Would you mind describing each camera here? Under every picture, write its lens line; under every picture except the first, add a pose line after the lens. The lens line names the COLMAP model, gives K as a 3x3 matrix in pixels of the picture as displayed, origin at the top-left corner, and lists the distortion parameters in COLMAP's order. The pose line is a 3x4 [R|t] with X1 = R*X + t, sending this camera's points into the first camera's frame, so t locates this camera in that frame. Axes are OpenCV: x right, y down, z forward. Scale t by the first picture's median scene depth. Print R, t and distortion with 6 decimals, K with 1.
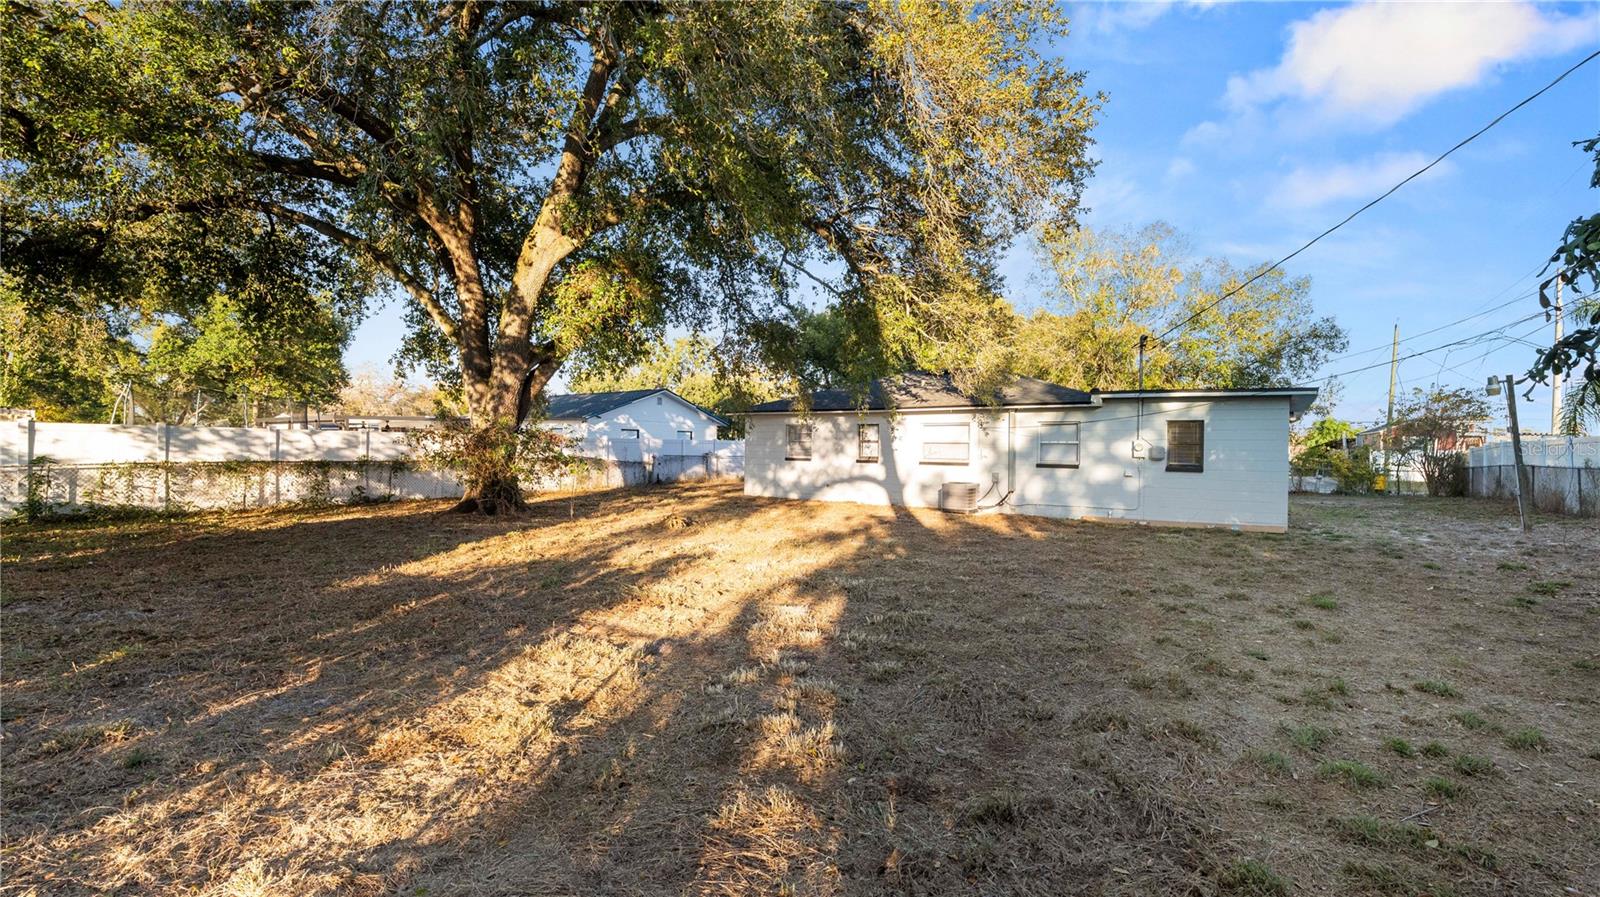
lens RADIAL K [[652.1, 0, 808.7], [0, 652.1, 450.8], [0, 0, 1]] dist [-0.011609, 0.000756]
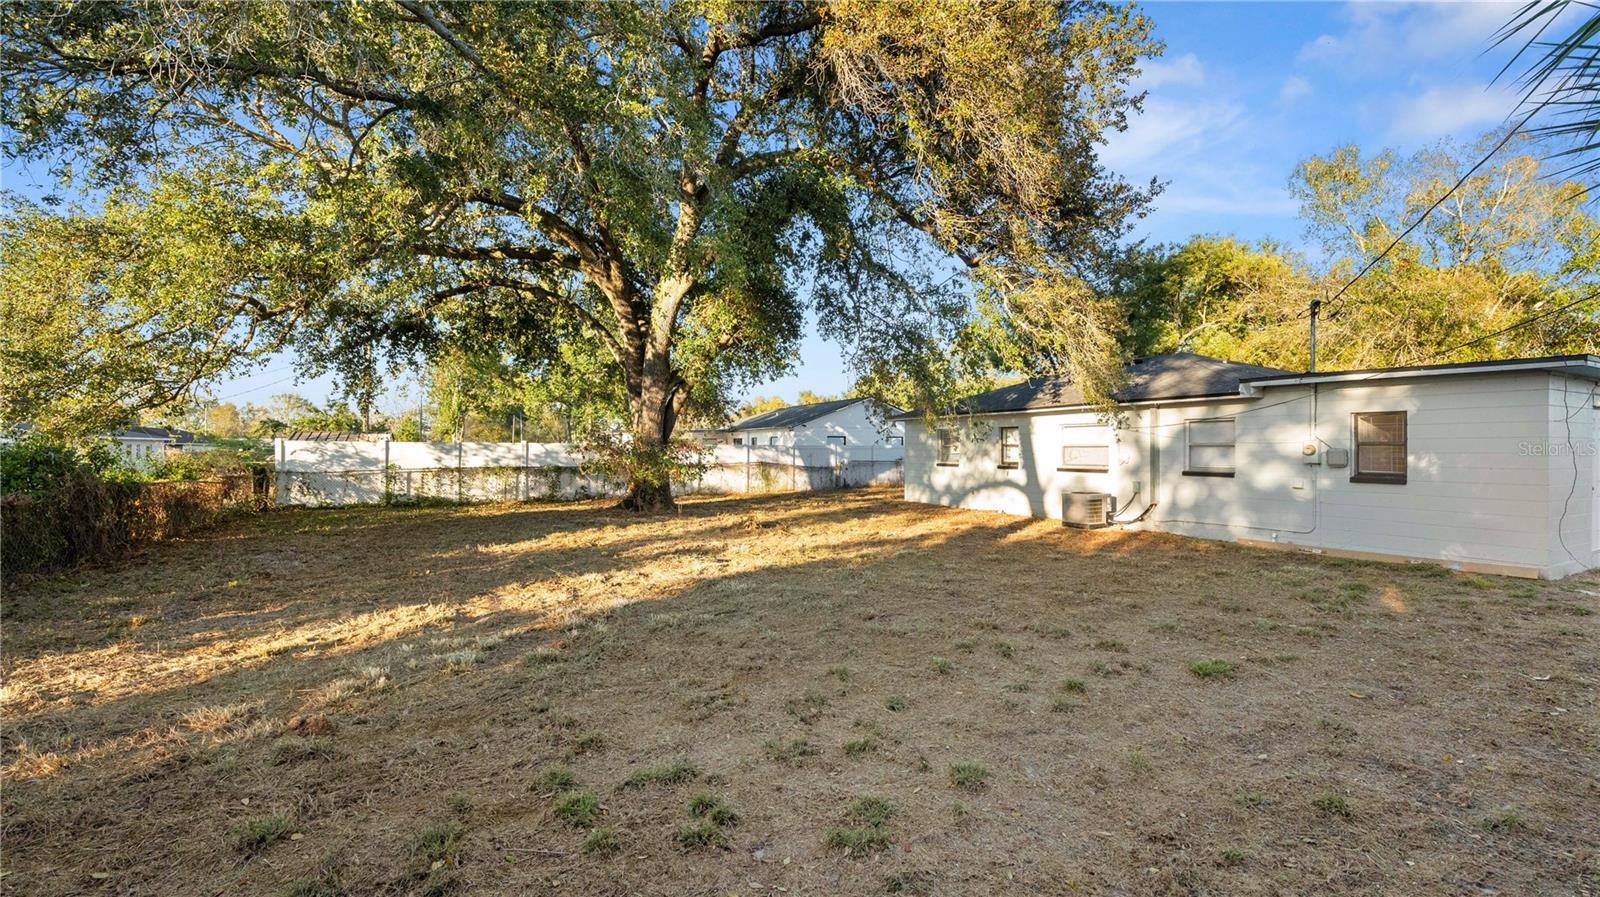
lens RADIAL K [[652.1, 0, 831.6], [0, 652.1, 457.4], [0, 0, 1]] dist [-0.011609, 0.000756]
pose [[0.883903, -0.005335, -0.467641, 0.349998], [0.009070, 0.999942, 0.005735, -0.005165], [0.467583, -0.009311, 0.883900, 0.066987]]
